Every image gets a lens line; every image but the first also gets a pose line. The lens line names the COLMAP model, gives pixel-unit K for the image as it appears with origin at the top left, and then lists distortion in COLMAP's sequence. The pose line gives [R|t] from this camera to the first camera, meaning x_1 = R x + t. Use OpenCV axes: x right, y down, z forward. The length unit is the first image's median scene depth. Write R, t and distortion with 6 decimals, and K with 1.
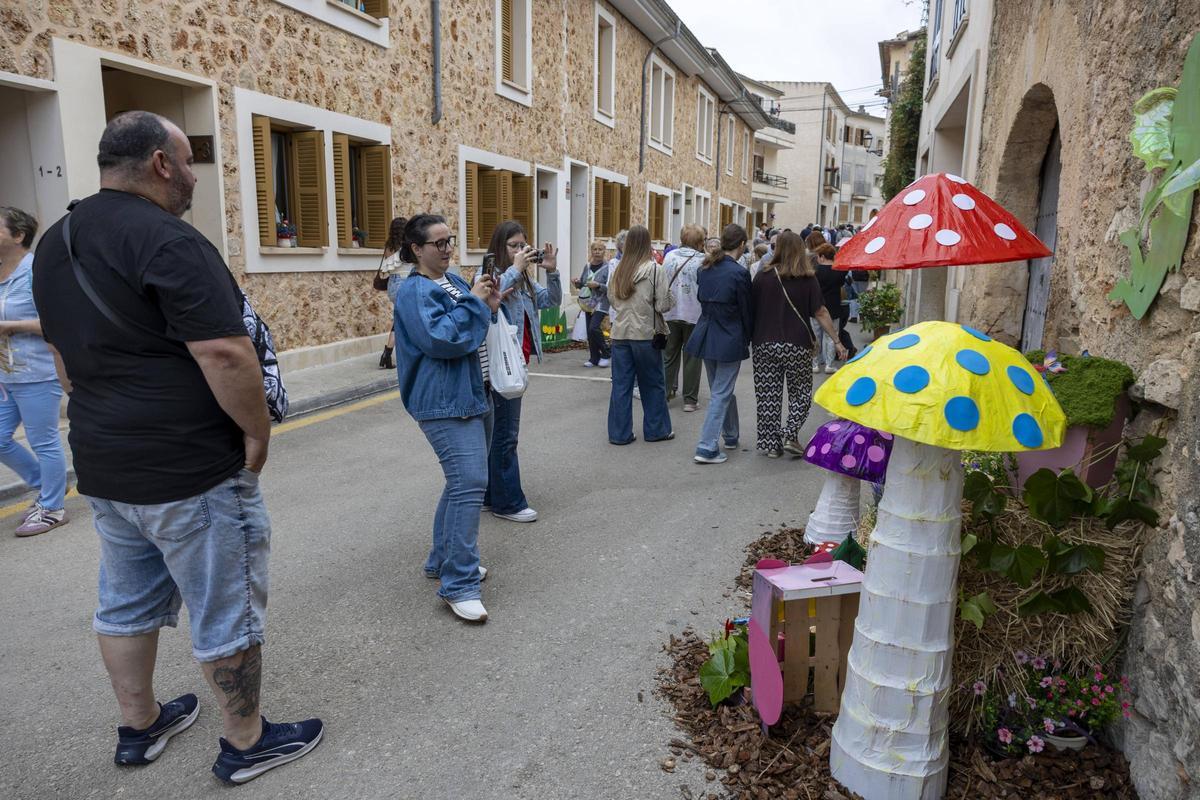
lens RADIAL K [[788.5, 0, 600.0], [0, 788.5, 400.0], [0, 0, 1]] dist [0.001769, 0.003960]
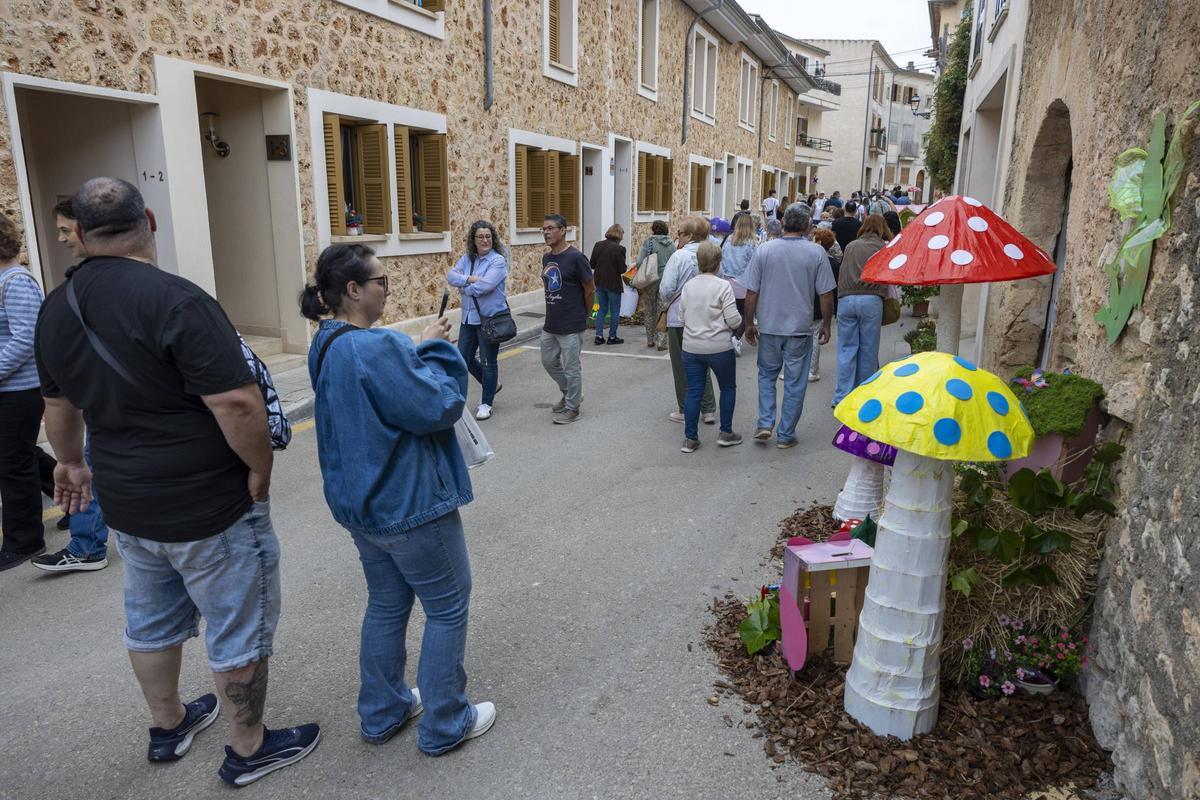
lens RADIAL K [[788.5, 0, 600.0], [0, 788.5, 400.0], [0, 0, 1]] dist [0.001769, 0.003960]
pose [[0.998780, 0.003629, -0.049255, -0.022482], [-0.001363, 0.998943, 0.045955, -0.047078], [0.049370, -0.045832, 0.997728, -0.158164]]
